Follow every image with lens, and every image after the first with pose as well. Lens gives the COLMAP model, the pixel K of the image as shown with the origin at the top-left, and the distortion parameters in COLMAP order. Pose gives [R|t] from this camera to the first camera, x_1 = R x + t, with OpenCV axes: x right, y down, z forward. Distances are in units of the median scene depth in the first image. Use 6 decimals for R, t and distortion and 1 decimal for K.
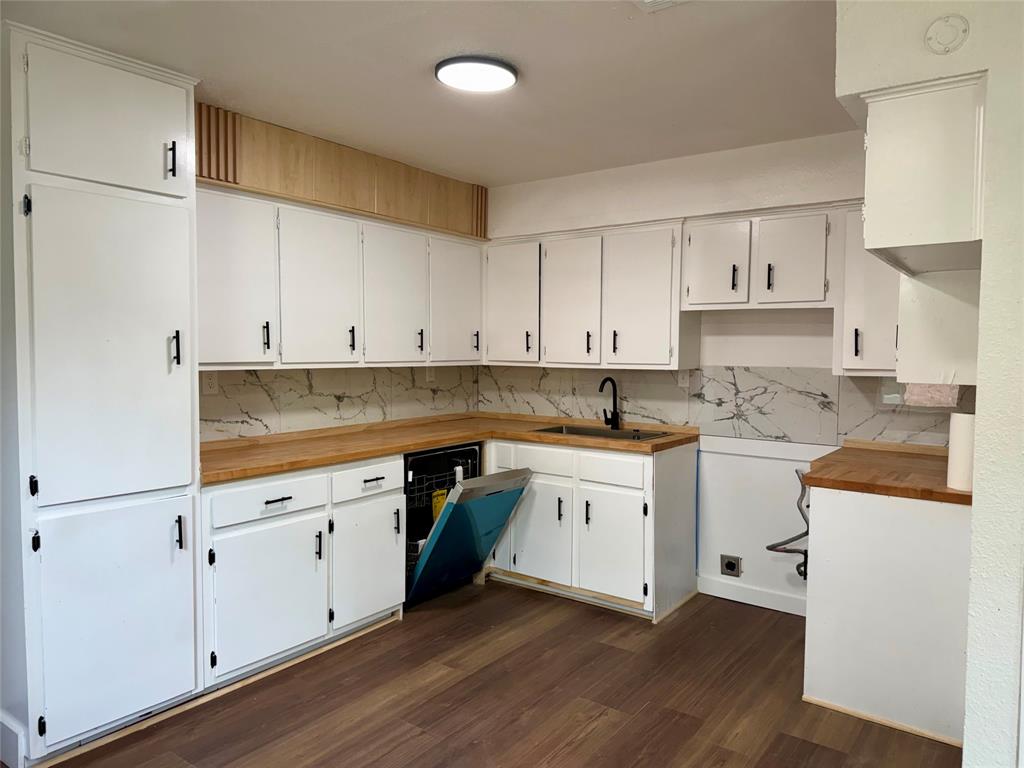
lens RADIAL K [[719.3, 0, 512.0], [0, 719.3, 384.0], [0, 0, 1]] dist [0.071246, -0.096024]
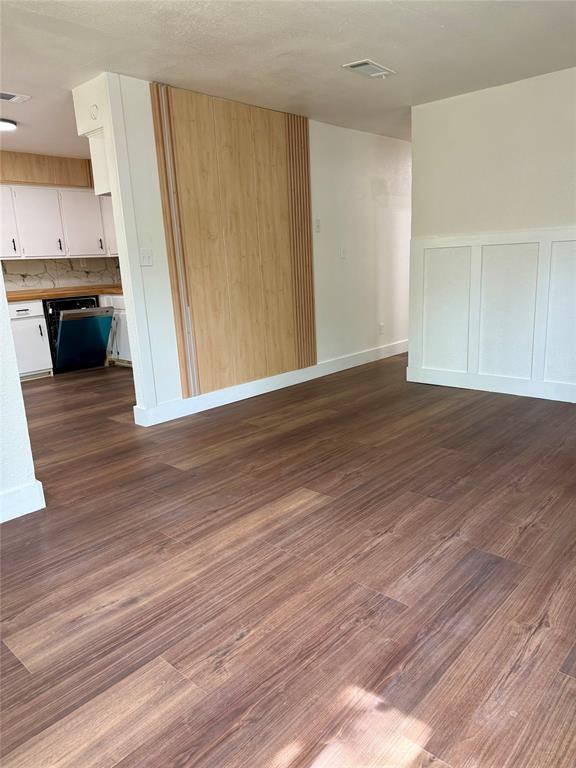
lens RADIAL K [[537.6, 0, 286.2], [0, 537.6, 387.4], [0, 0, 1]] dist [0.095244, -0.146923]
pose [[0.993851, -0.026072, -0.107609, 0.699083], [0.045068, 0.982985, 0.178071, 0.093668], [0.101136, -0.181825, 0.978116, -0.524295]]
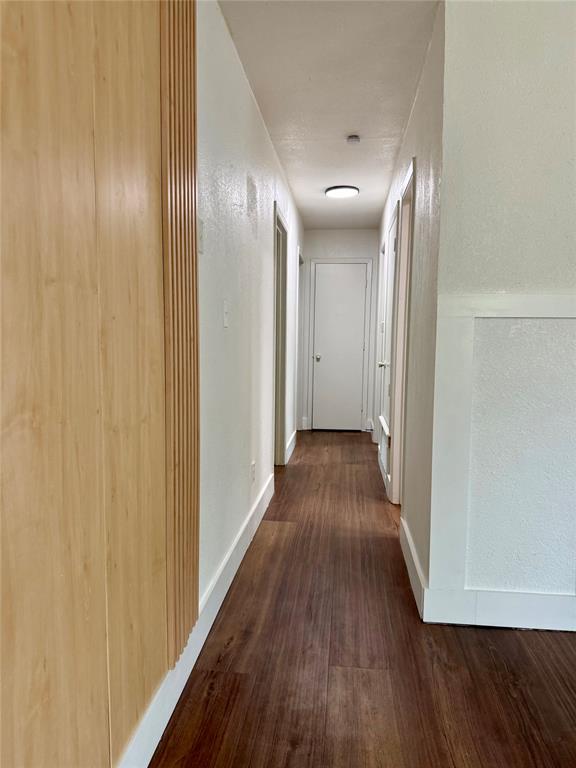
lens RADIAL K [[539.5, 0, 288.0], [0, 539.5, 384.0], [0, 0, 1]] dist [0.071246, -0.096024]
pose [[0.856667, -0.038374, 0.514440, 0.450812], [0.018886, 0.998894, 0.043060, 0.056463], [-0.515524, -0.027172, 0.856444, 0.410697]]
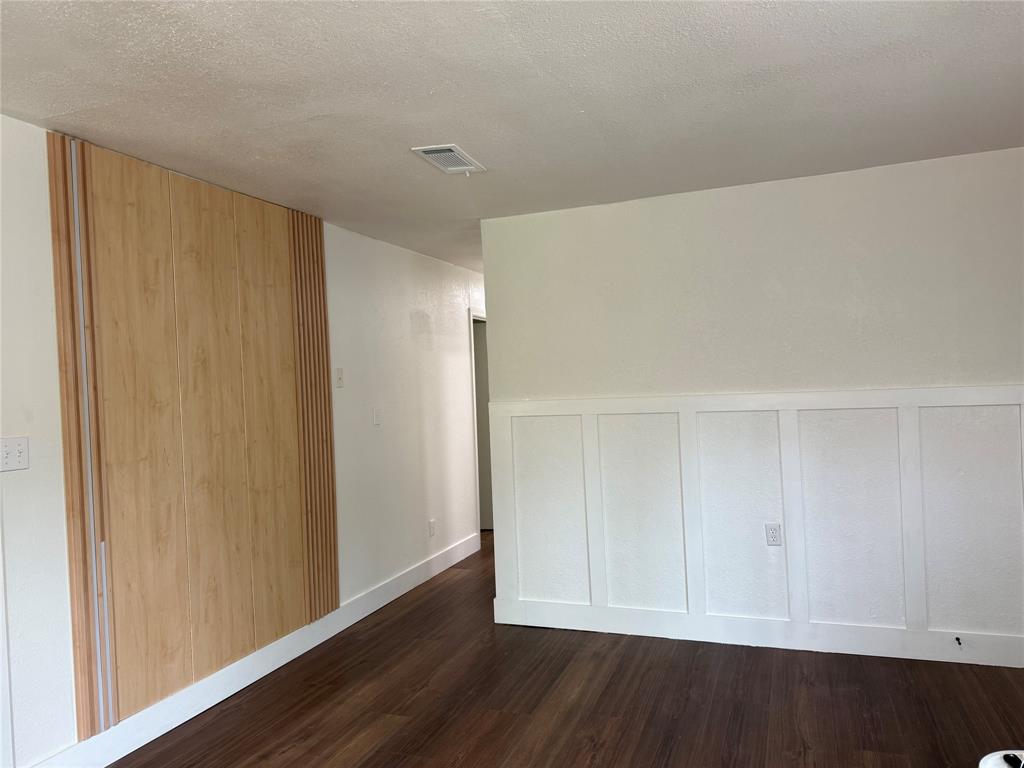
lens RADIAL K [[719.3, 0, 512.0], [0, 719.3, 384.0], [0, 0, 1]] dist [0.071246, -0.096024]
pose [[0.958401, -0.045607, 0.281756, 0.584369], [0.061651, 0.996926, -0.048339, 0.022064], [-0.278686, 0.063699, 0.958268, -0.270113]]
